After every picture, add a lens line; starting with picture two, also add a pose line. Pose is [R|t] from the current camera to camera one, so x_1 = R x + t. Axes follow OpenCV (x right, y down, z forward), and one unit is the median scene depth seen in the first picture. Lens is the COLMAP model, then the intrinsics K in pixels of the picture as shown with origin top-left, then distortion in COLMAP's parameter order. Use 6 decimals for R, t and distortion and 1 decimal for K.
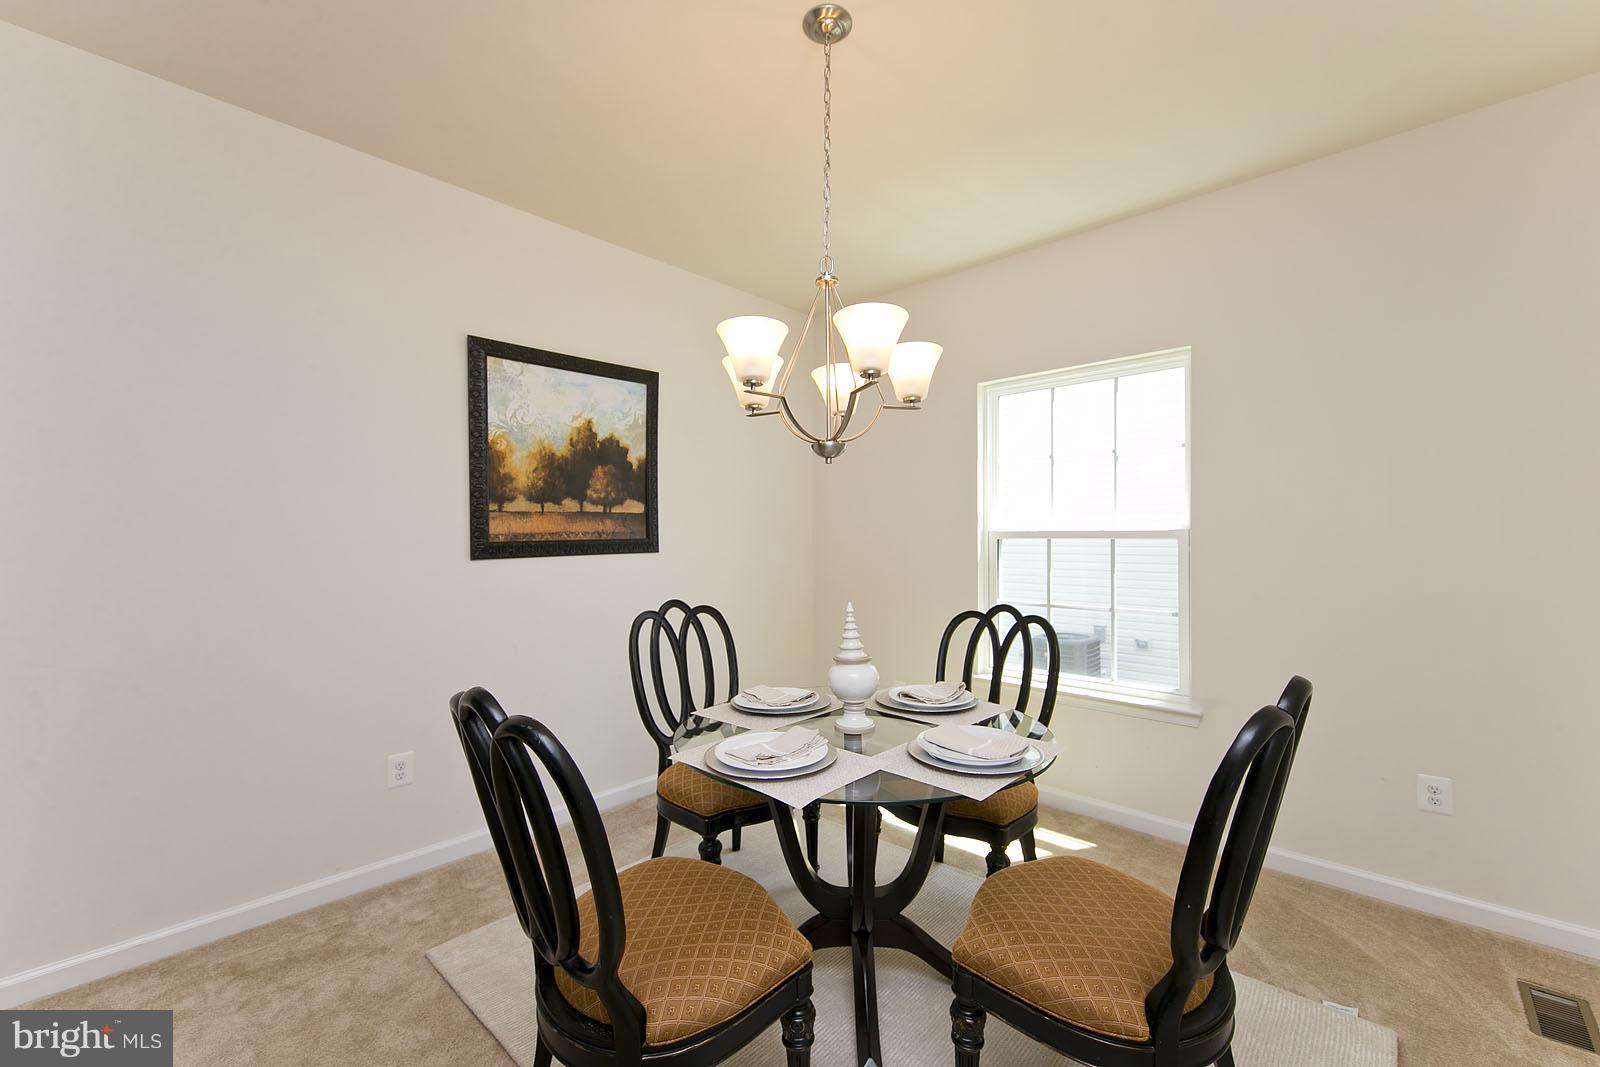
lens RADIAL K [[678.1, 0, 805.3], [0, 678.1, 538.5], [0, 0, 1]] dist [0.025884, -0.001133]
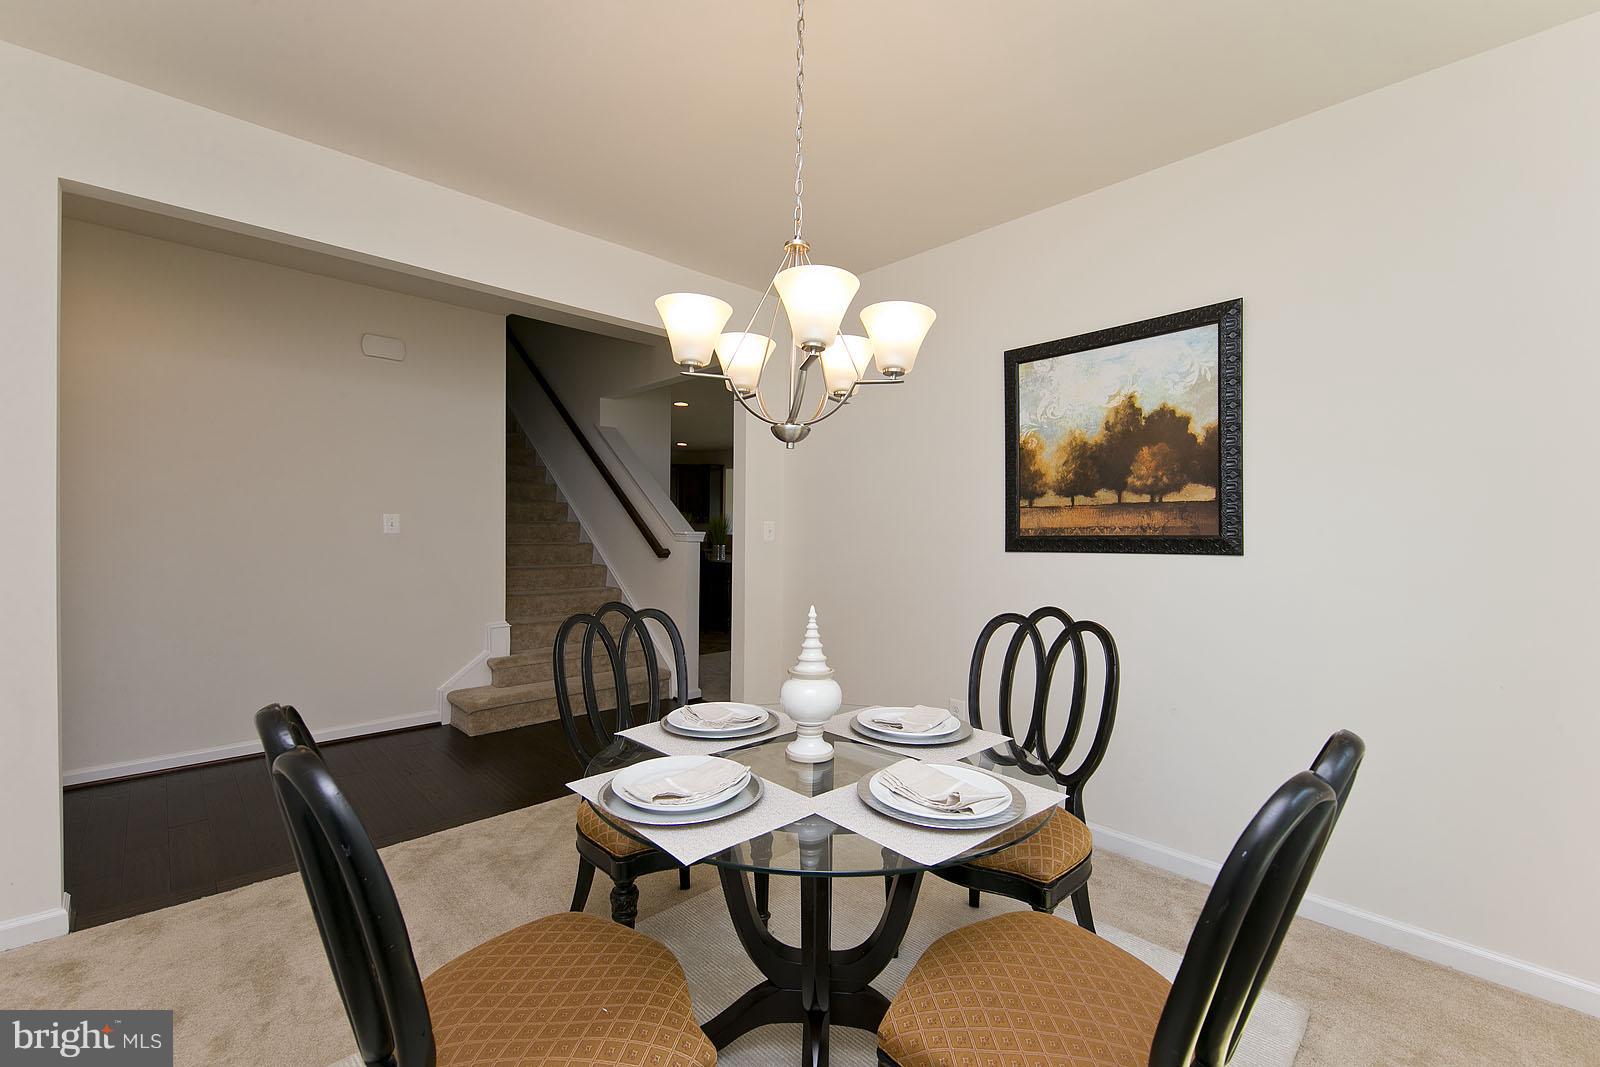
lens RADIAL K [[678.1, 0, 805.3], [0, 678.1, 538.5], [0, 0, 1]] dist [0.025884, -0.001133]
pose [[-0.067214, 0.012334, -0.997662, 0.574769], [-0.012274, 0.999838, 0.013188, -0.000765], [0.997663, 0.013131, -0.067051, 0.664694]]
